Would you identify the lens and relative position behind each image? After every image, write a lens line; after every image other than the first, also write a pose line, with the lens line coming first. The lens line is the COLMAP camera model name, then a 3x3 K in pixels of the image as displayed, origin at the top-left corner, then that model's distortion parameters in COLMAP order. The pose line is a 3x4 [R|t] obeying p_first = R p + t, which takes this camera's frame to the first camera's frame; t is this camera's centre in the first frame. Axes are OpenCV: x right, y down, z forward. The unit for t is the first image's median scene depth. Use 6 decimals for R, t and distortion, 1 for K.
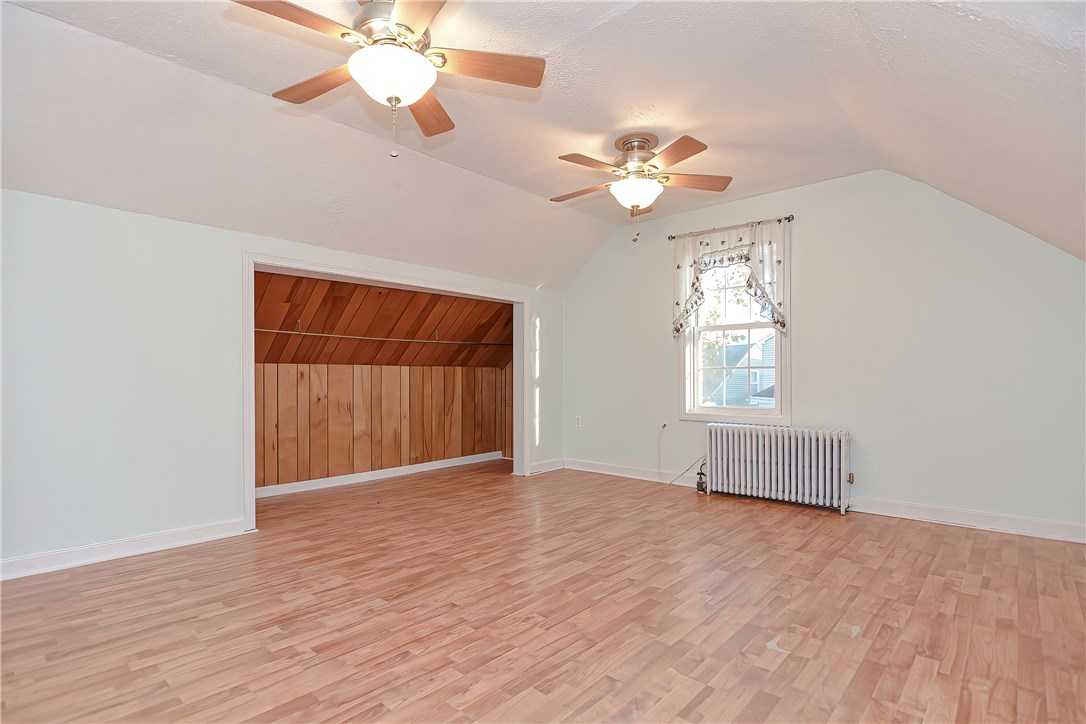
lens RADIAL K [[533.3, 0, 542.7], [0, 533.3, 367.5], [0, 0, 1]] dist [-0.004131, -0.010346]
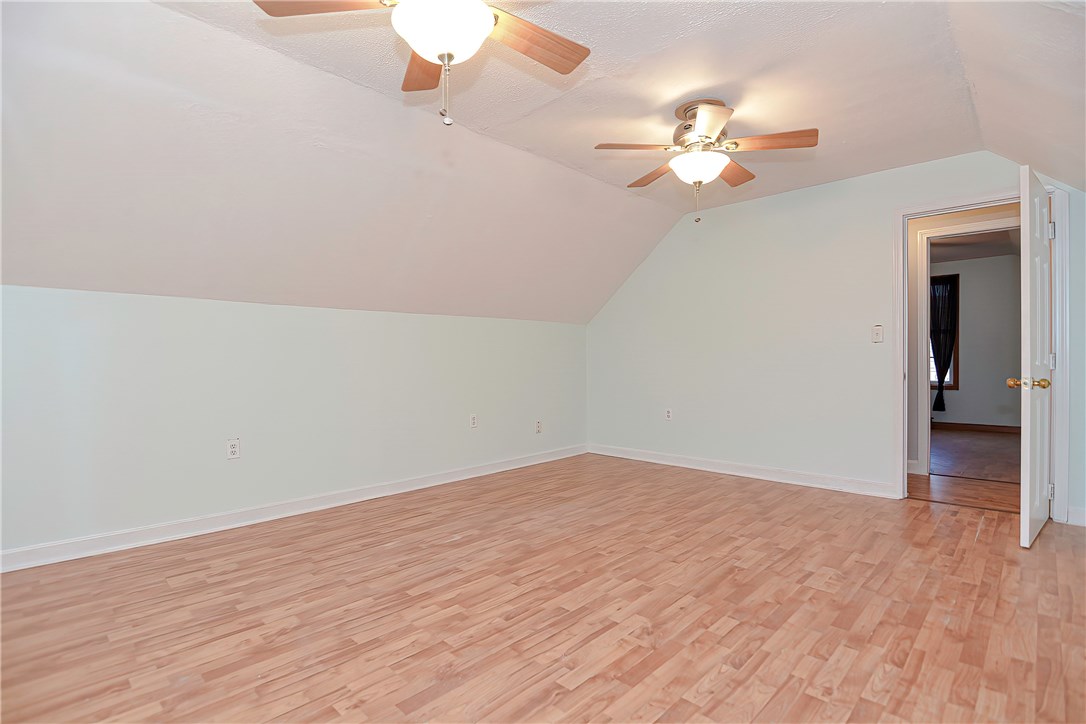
lens RADIAL K [[533.3, 0, 542.7], [0, 533.3, 367.5], [0, 0, 1]] dist [-0.004131, -0.010346]
pose [[-0.999531, 0.007681, 0.029630, 0.085579], [0.007585, 0.999966, -0.003343, 0.001604], [-0.029655, -0.003117, -0.999555, 1.976098]]
